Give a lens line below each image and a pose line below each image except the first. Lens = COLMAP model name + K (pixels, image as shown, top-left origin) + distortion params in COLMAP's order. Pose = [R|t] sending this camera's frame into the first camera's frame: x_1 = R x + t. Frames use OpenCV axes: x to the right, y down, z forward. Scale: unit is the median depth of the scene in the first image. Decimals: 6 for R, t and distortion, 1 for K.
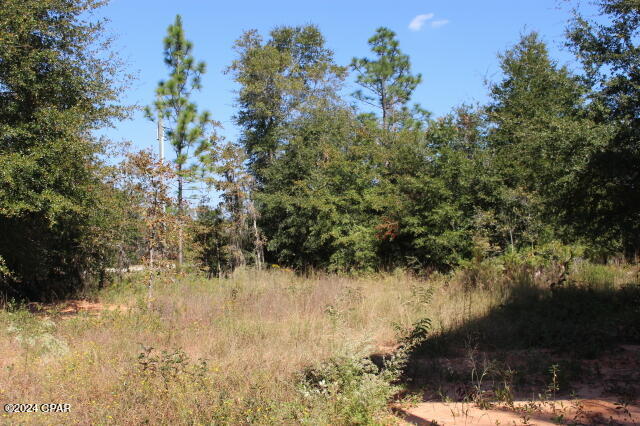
lens RADIAL K [[749.4, 0, 319.6], [0, 749.4, 214.3], [0, 0, 1]] dist [-0.060874, 0.000000]
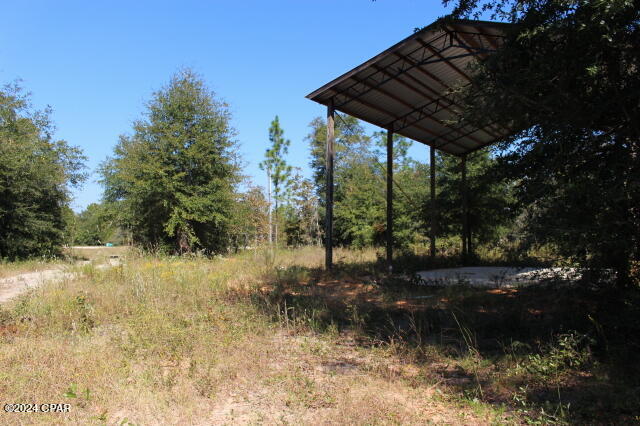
lens RADIAL K [[534.0, 0, 320.2], [0, 534.0, 212.5], [0, 0, 1]] dist [-0.141467, 0.107525]
pose [[0.990880, 0.013691, -0.134050, 0.112300], [-0.013634, 0.999906, 0.001343, -0.017976], [0.134055, 0.000497, 0.990974, -0.359708]]
